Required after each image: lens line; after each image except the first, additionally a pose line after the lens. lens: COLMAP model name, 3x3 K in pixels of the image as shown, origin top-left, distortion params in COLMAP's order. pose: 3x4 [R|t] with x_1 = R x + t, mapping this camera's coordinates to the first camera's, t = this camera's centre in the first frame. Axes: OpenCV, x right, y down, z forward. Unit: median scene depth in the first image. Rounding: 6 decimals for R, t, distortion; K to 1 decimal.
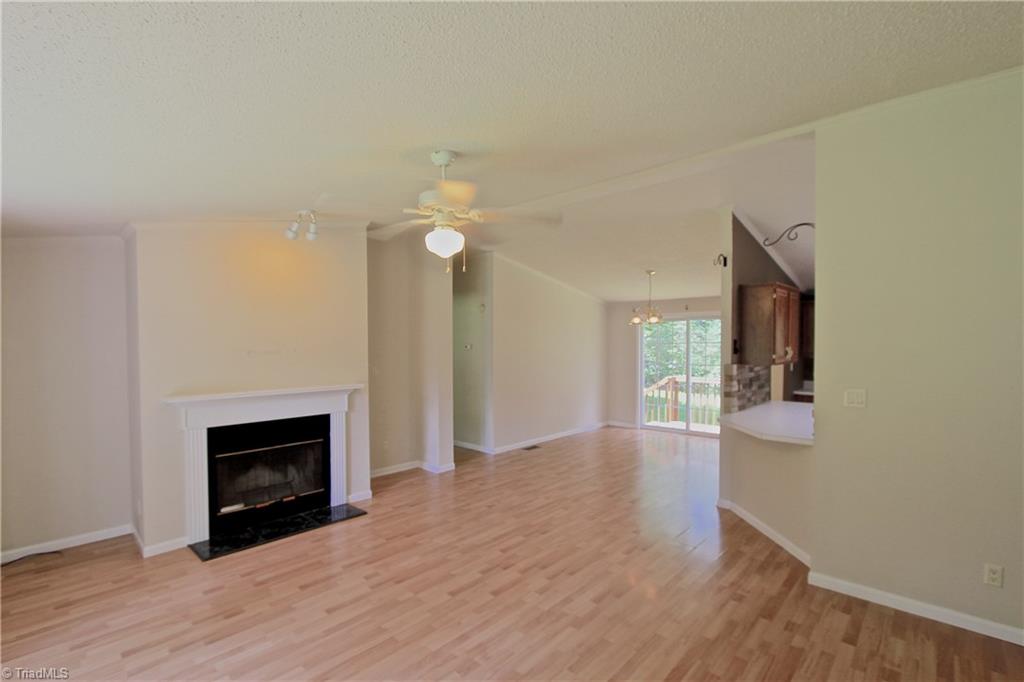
lens RADIAL K [[472.8, 0, 511.5], [0, 472.8, 349.9], [0, 0, 1]] dist [-0.022025, 0.005058]
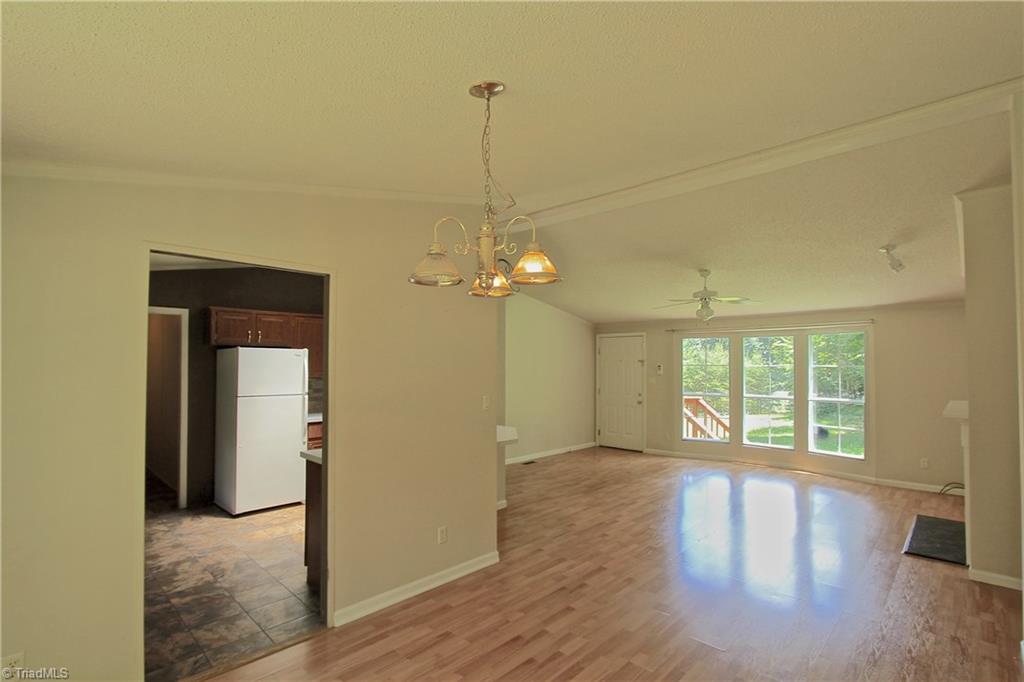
lens RADIAL K [[481.3, 0, 511.2], [0, 481.3, 350.4], [0, 0, 1]] dist [-0.025996, 0.004939]
pose [[-0.999760, 0.001780, 0.021819, 0.483073], [0.001658, 0.999983, -0.005619, -0.034836], [-0.021829, -0.005581, -0.999746, 2.240018]]
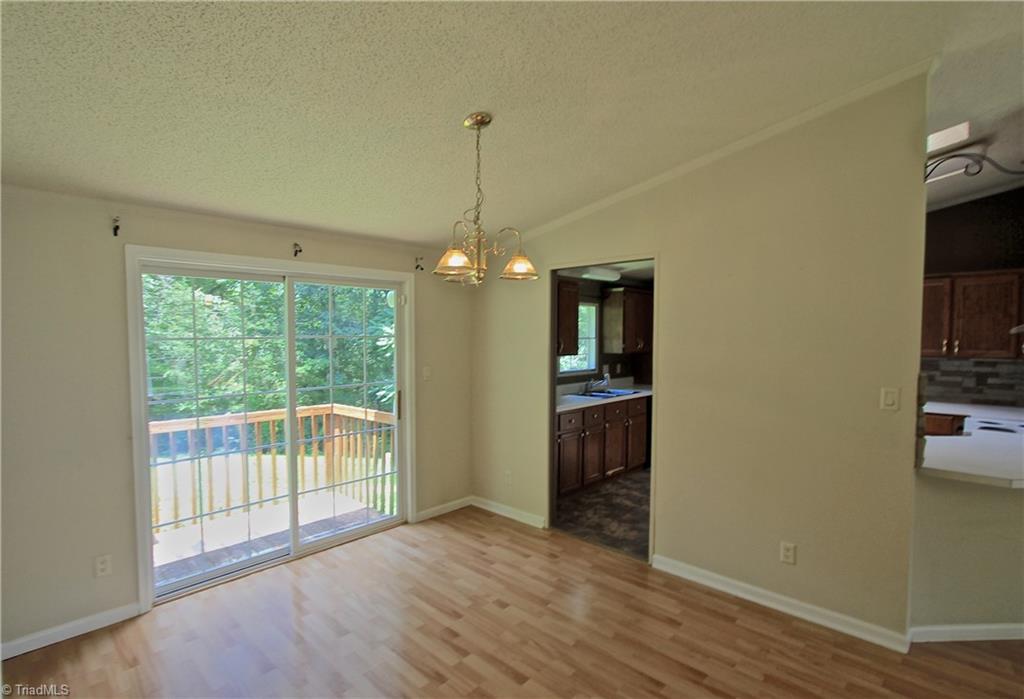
lens RADIAL K [[494.3, 0, 508.9], [0, 494.3, 355.6], [0, 0, 1]] dist [0.000917, -0.000532]
pose [[0.001827, -0.036399, 0.999336, -0.108915], [0.019300, 0.999153, 0.036357, -0.022790], [-0.999812, 0.019220, 0.002528, 1.740551]]
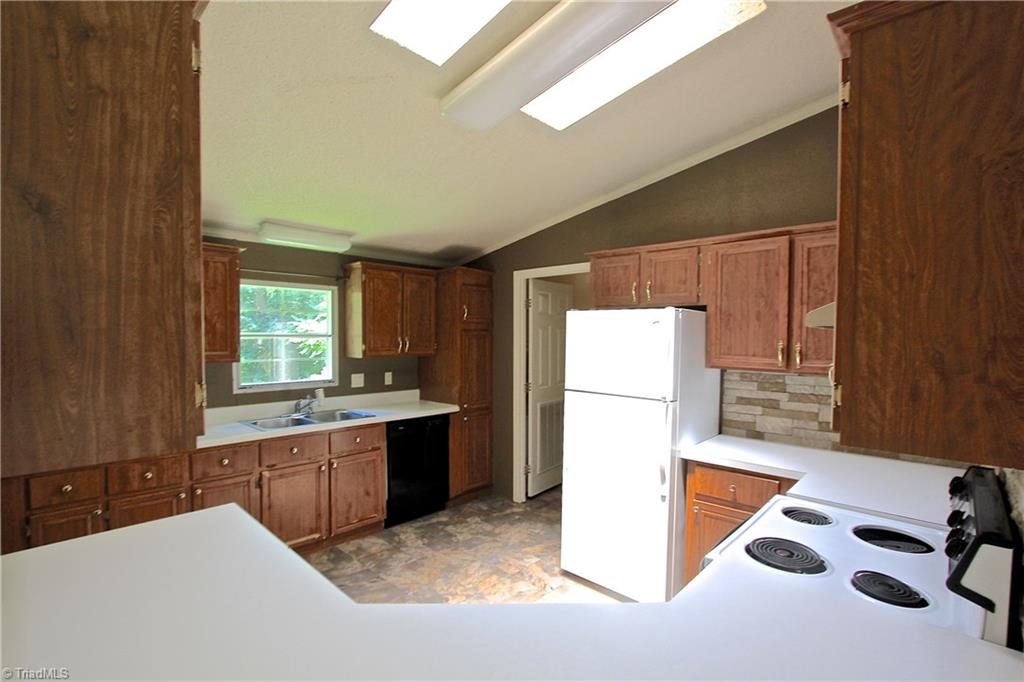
lens RADIAL K [[472.8, 0, 511.5], [0, 472.8, 349.9], [0, 0, 1]] dist [-0.022025, 0.005058]
pose [[0.008900, -0.031862, 0.999453, 0.443605], [0.013264, 0.999408, 0.031742, -0.011899], [-0.999872, 0.012974, 0.009318, 1.040190]]
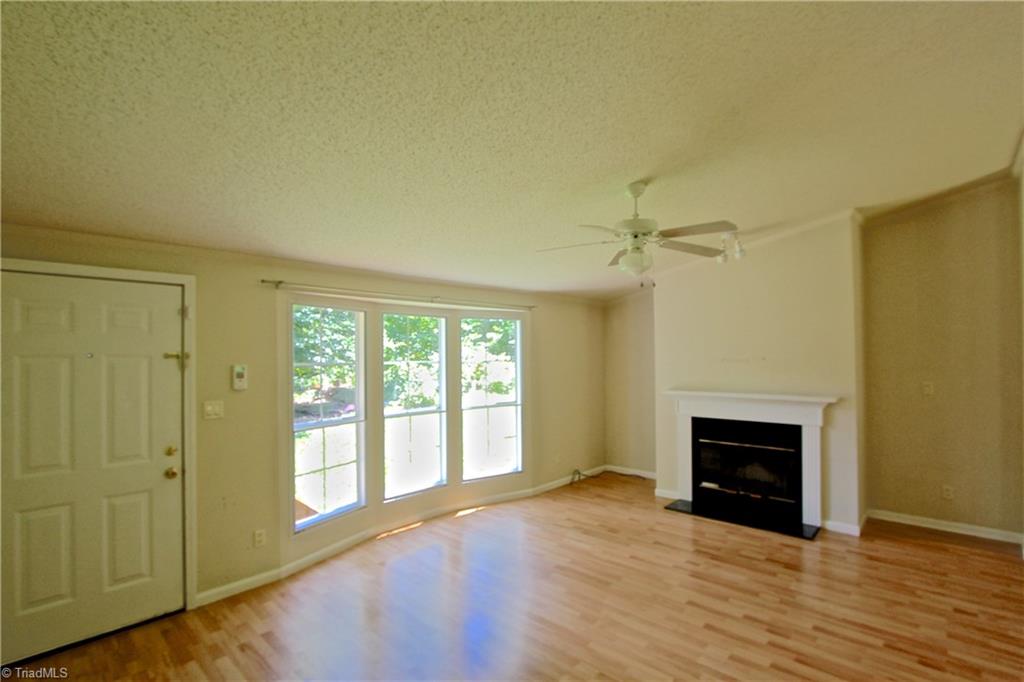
lens RADIAL K [[481.3, 0, 511.2], [0, 481.3, 350.4], [0, 0, 1]] dist [-0.025996, 0.004939]
pose [[-0.001870, -0.010280, -0.999945, 0.714320], [-0.009832, 0.999899, -0.010261, -0.001744], [0.999950, 0.009812, -0.001971, 0.494147]]
